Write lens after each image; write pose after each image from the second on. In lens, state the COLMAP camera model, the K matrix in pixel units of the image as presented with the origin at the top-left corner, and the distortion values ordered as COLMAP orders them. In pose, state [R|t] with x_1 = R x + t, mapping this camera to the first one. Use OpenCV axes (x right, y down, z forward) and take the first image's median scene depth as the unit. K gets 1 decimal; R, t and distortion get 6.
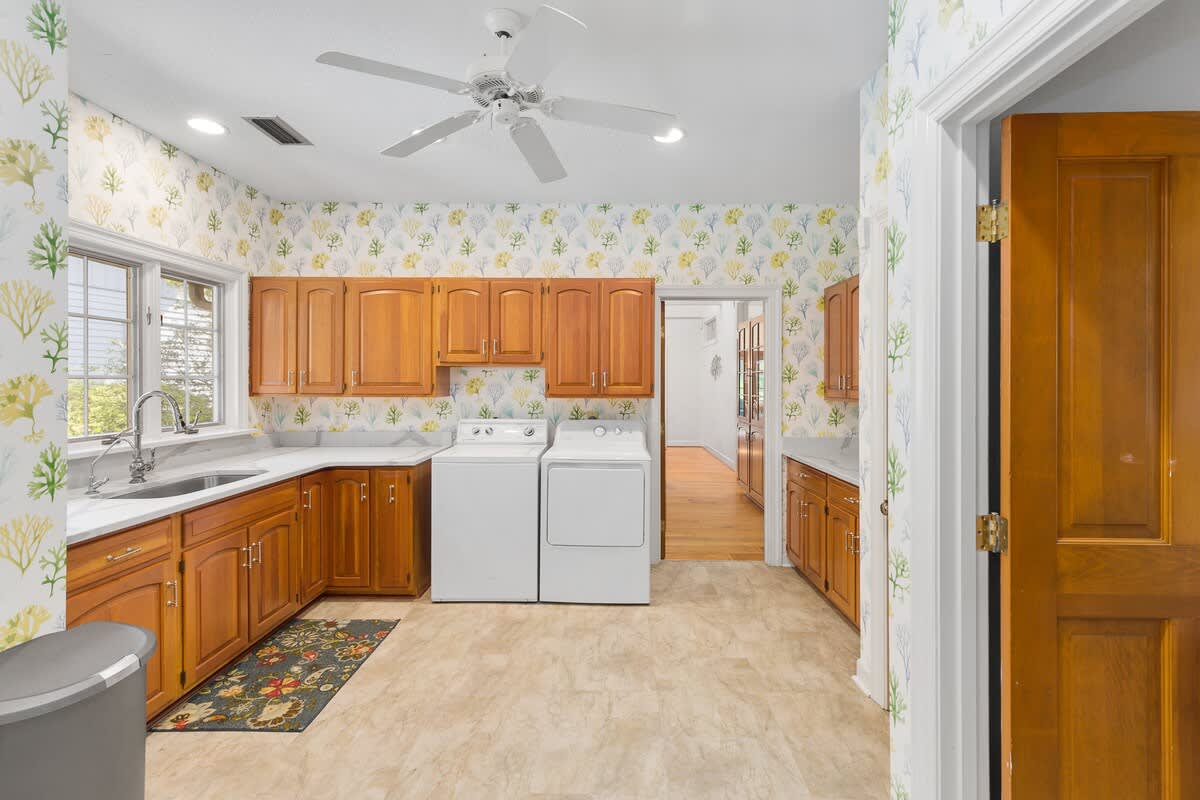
lens RADIAL K [[541.2, 0, 600.5], [0, 541.2, 381.2], [0, 0, 1]] dist [-0.000180, -0.000036]
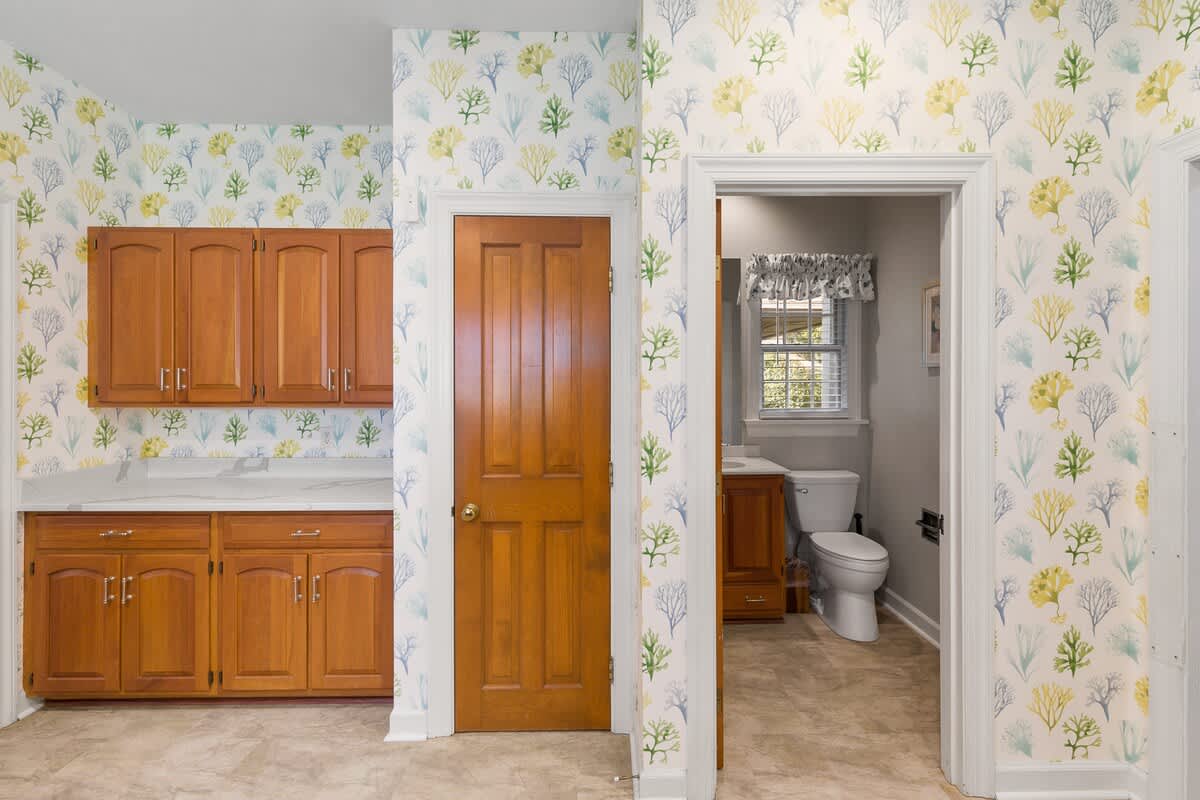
lens RADIAL K [[559.7, 0, 600.0], [0, 559.7, 378.3], [0, 0, 1]] dist [0.002174, 0.001005]
pose [[-0.034698, 0.002979, 0.999393, -0.244565], [-0.003472, 0.999989, -0.003102, 0.001698], [-0.999392, -0.003578, -0.034688, 0.440635]]
